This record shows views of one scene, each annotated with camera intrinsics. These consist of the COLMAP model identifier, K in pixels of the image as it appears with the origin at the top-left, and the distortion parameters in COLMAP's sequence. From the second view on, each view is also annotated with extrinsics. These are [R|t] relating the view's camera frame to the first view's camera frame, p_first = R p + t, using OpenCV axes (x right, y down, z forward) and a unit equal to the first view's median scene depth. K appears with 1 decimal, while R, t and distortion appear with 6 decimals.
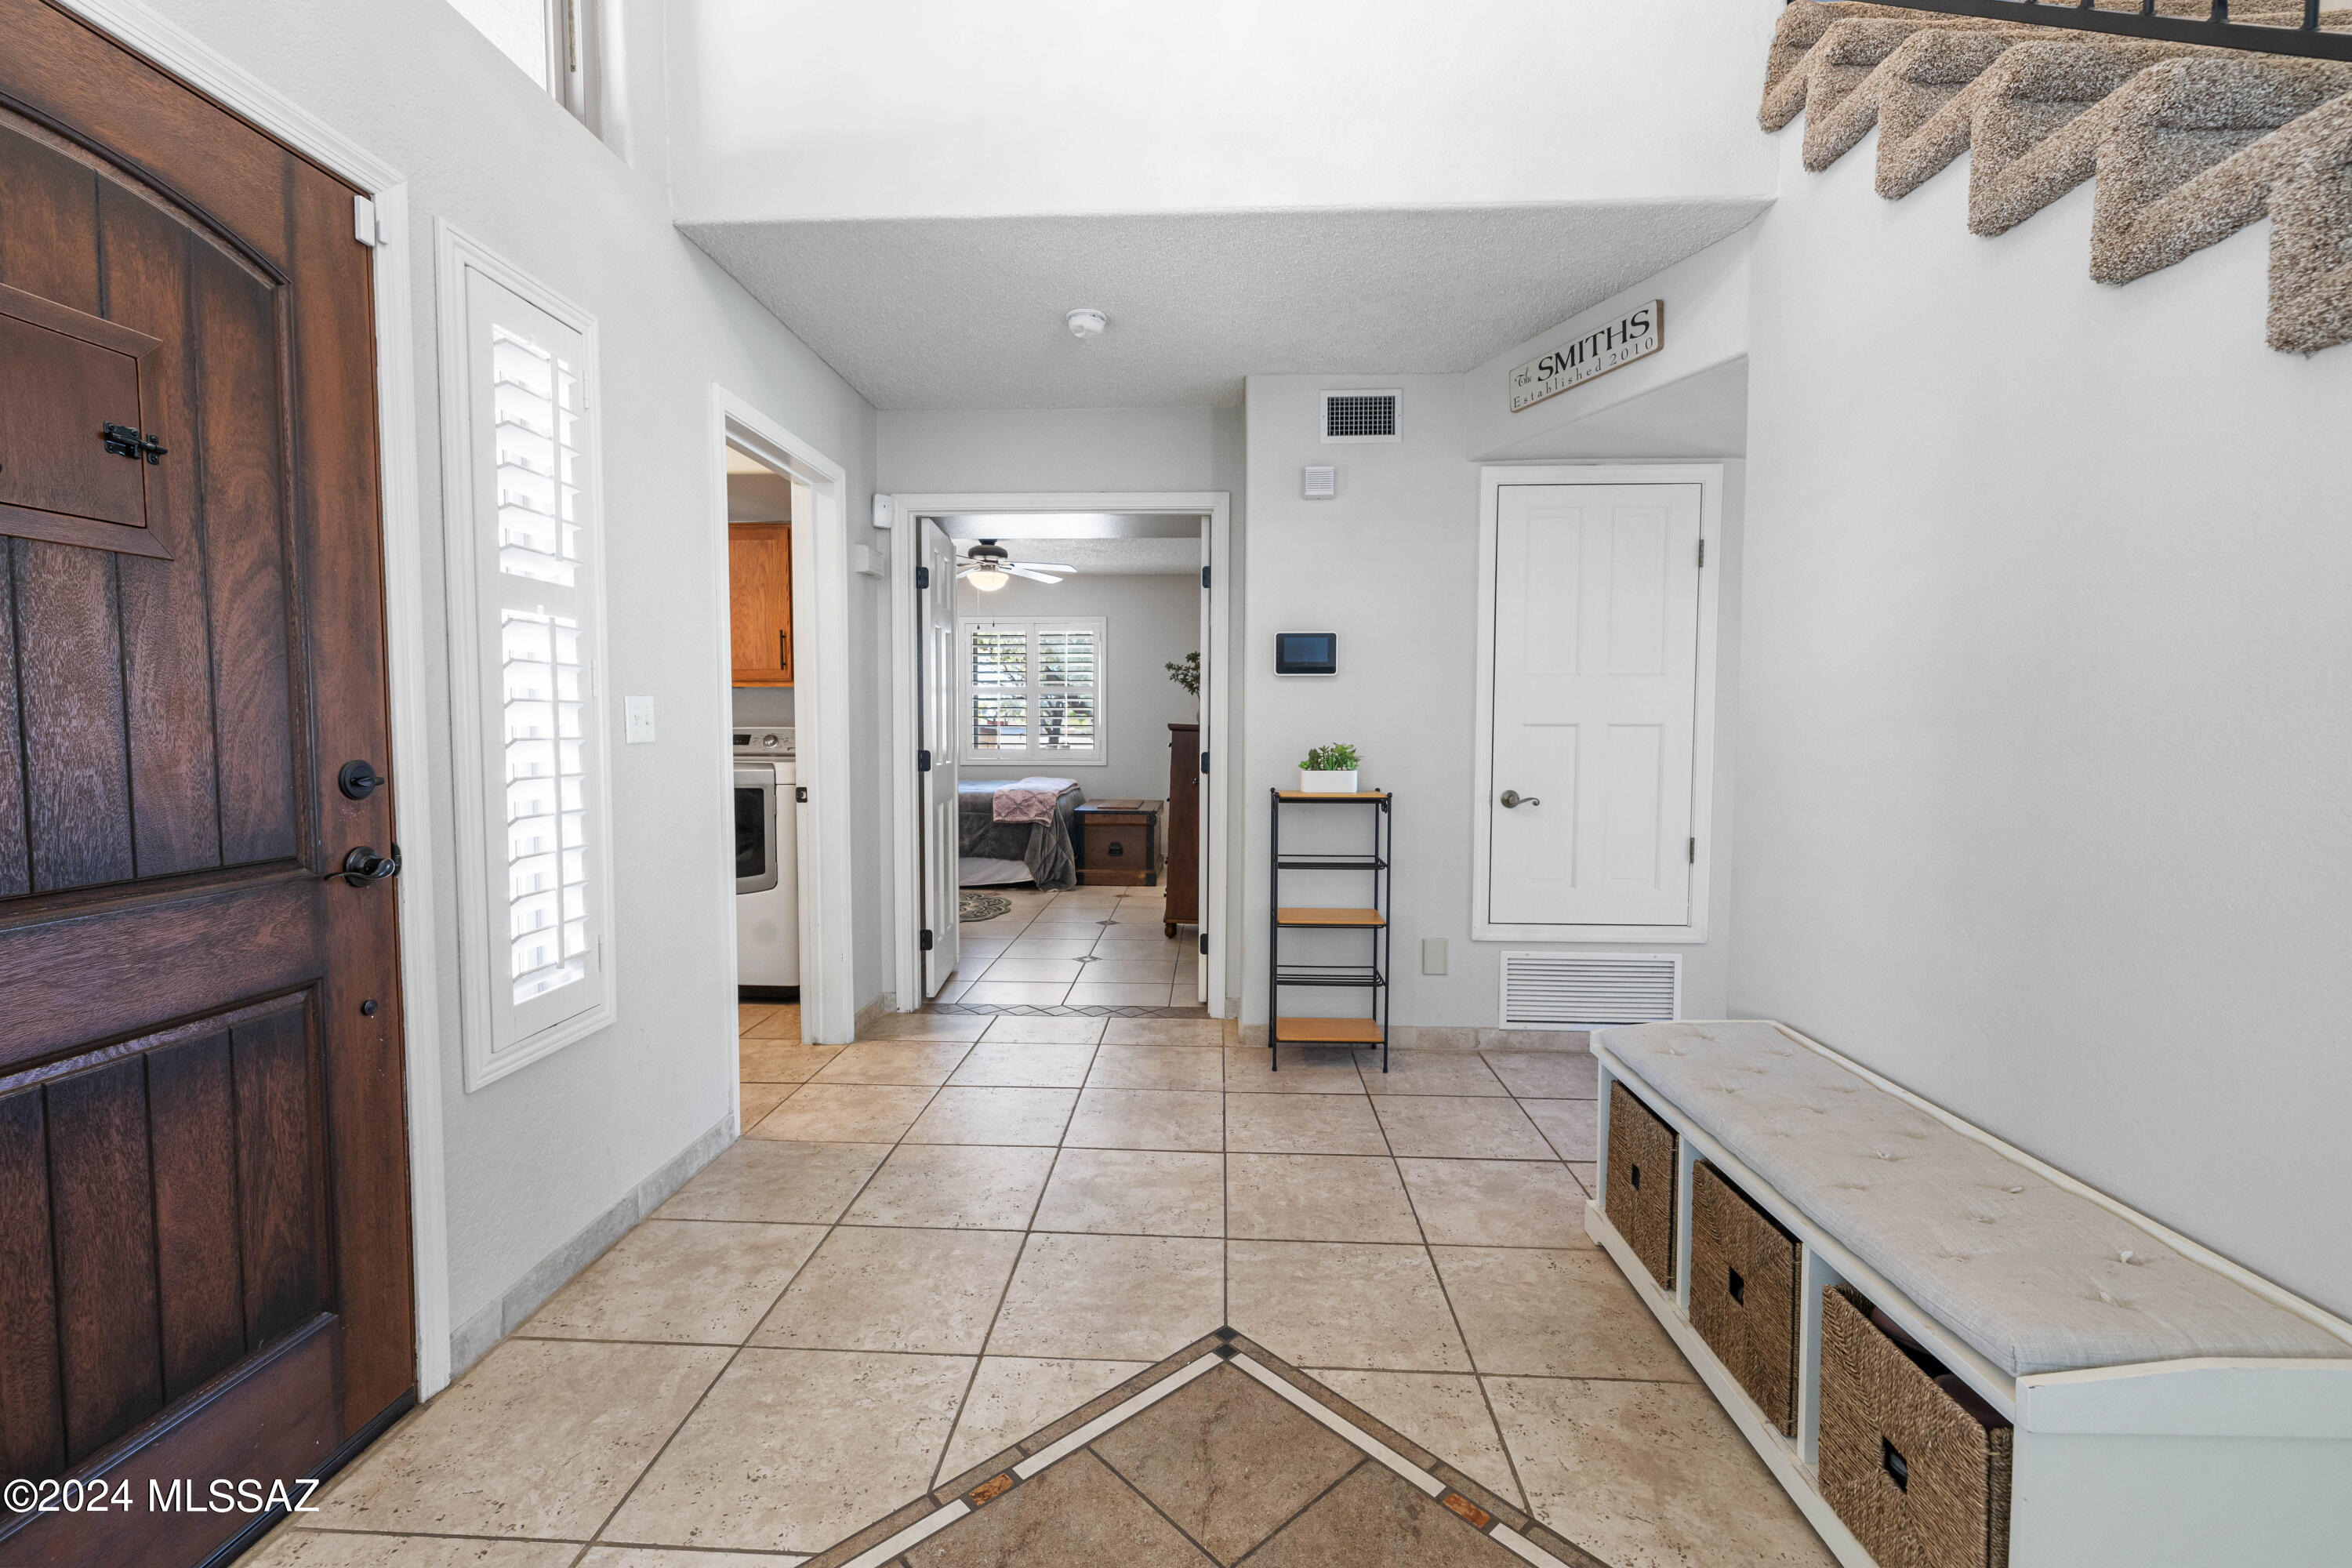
lens RADIAL K [[1002.8, 0, 1175.4], [0, 1002.8, 794.9], [0, 0, 1]] dist [-0.000565, 0.000212]
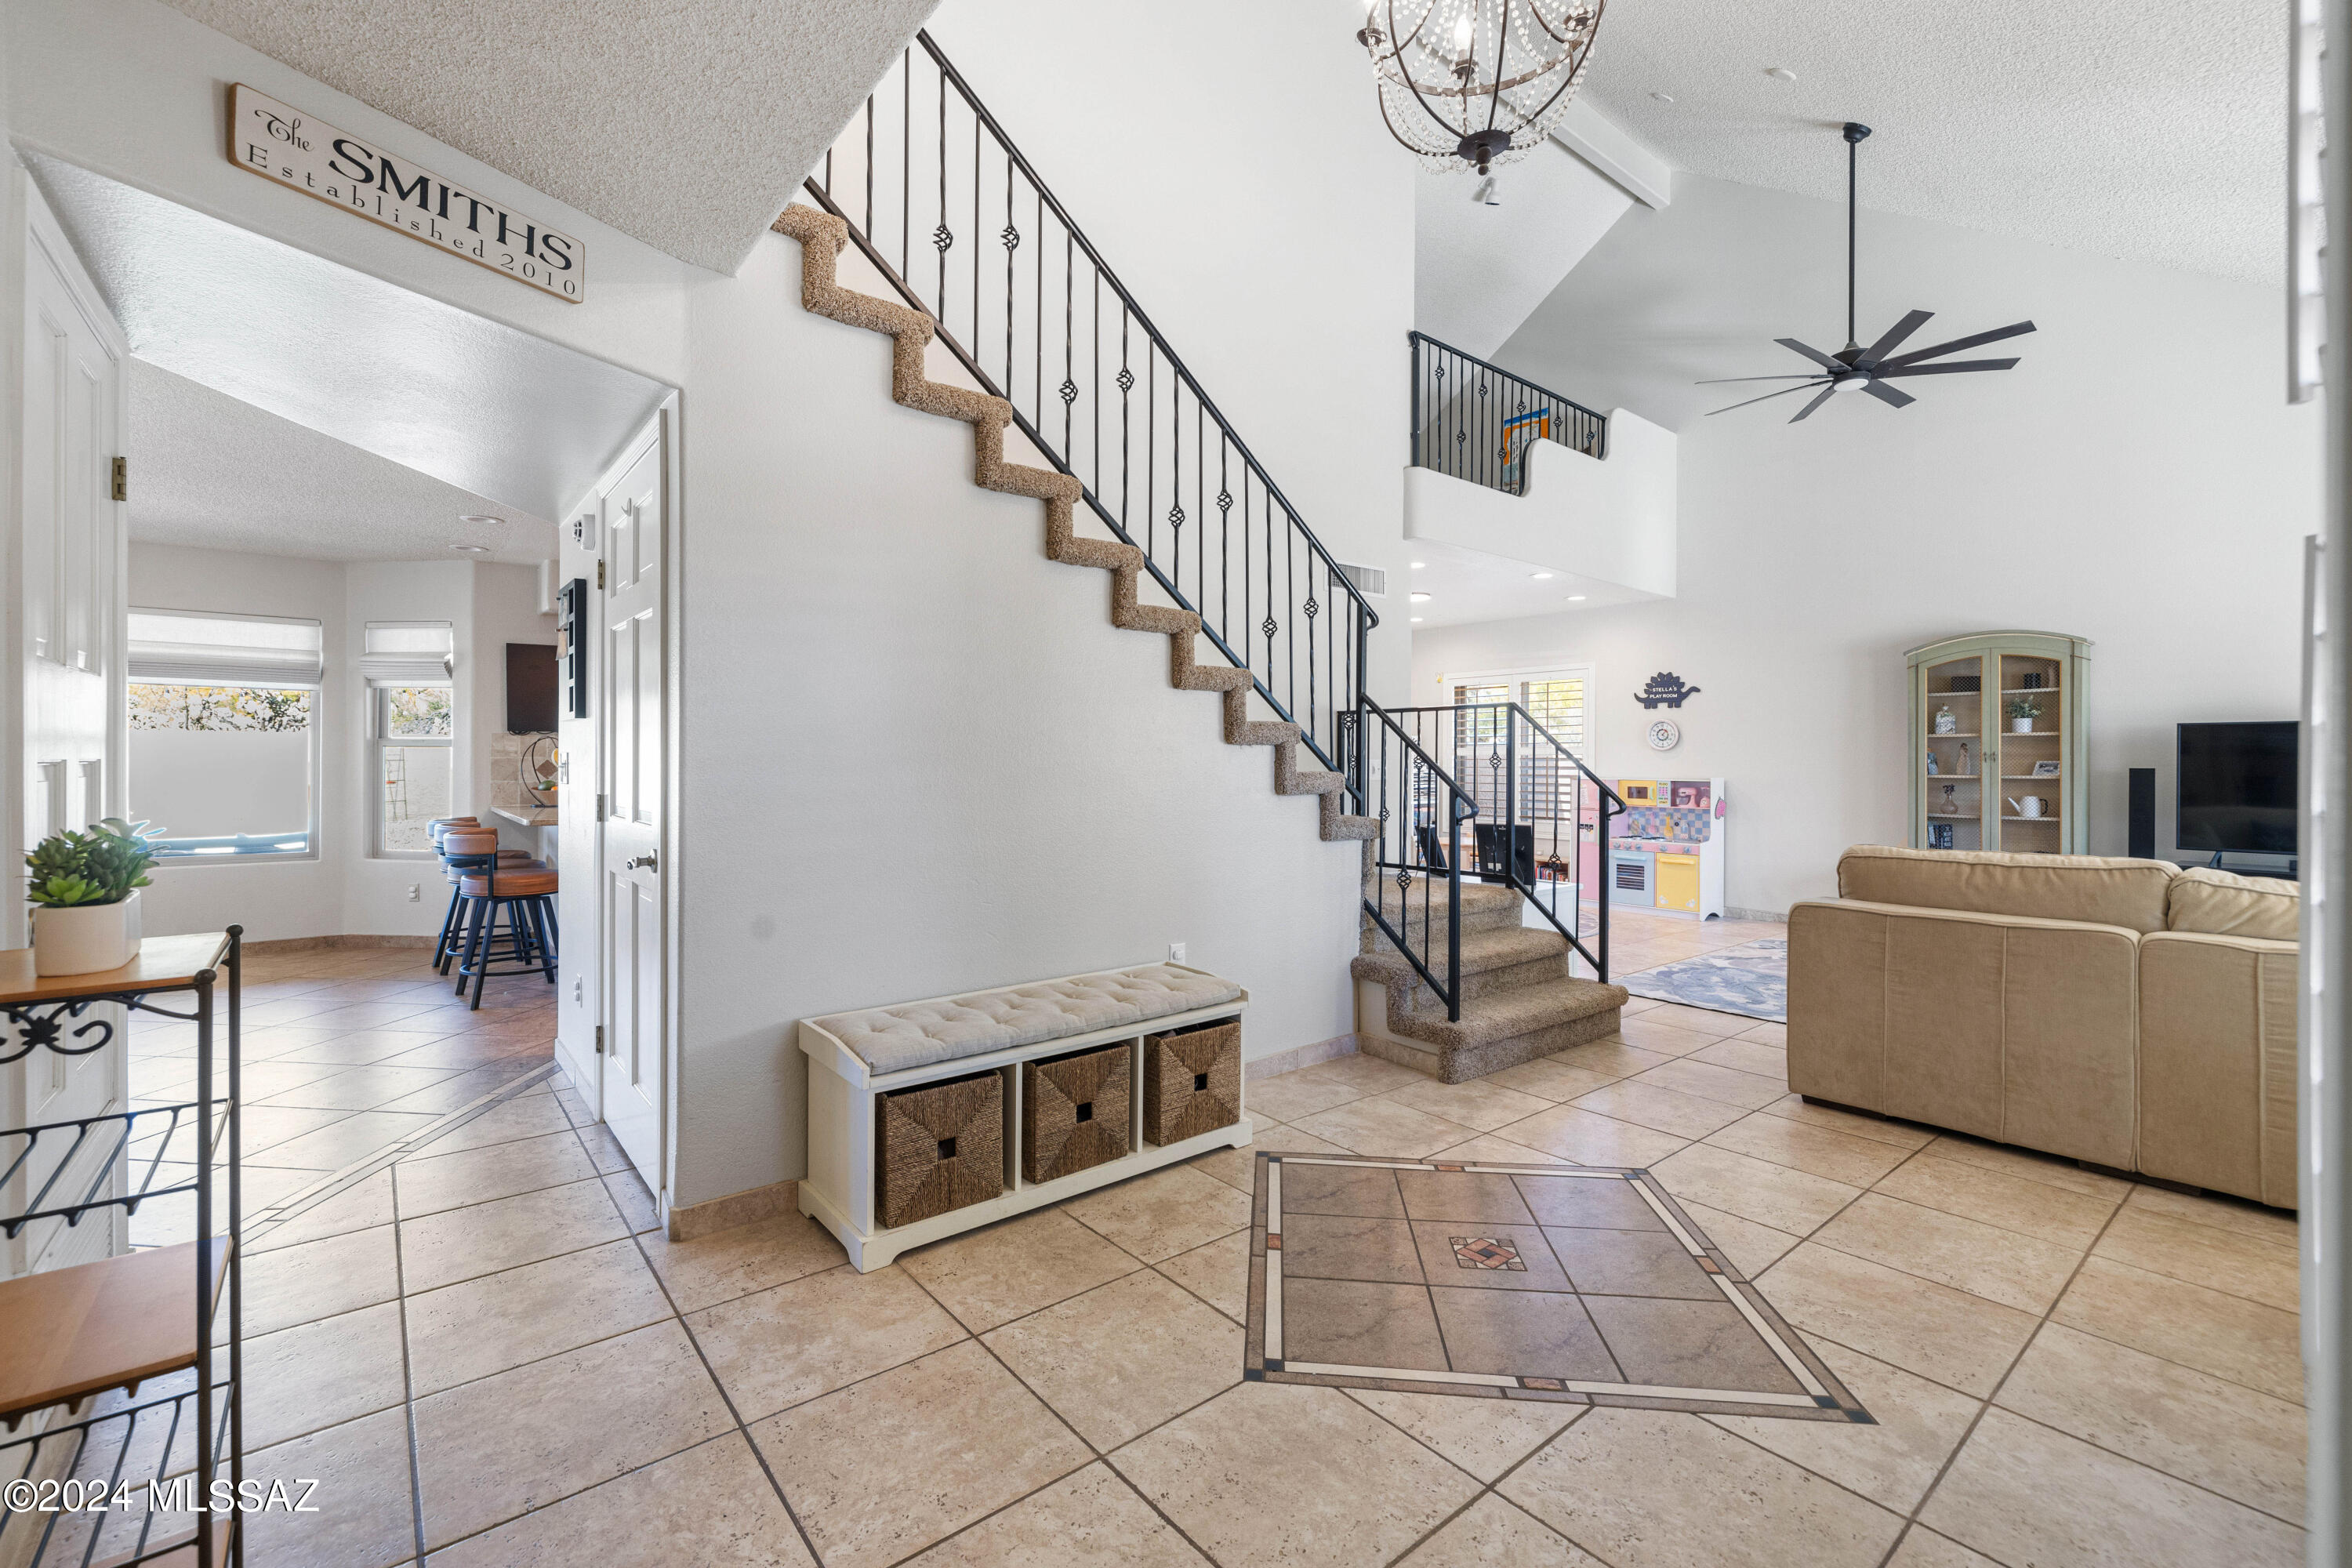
lens RADIAL K [[1002.8, 0, 1174.2], [0, 1002.8, 768.5], [0, 0, 1]] dist [-0.000565, 0.000212]
pose [[-0.668668, -0.013519, 0.743439, -0.681668], [0.047688, 0.996997, 0.061022, -0.138691], [-0.742031, 0.076257, -0.666015, 1.818873]]
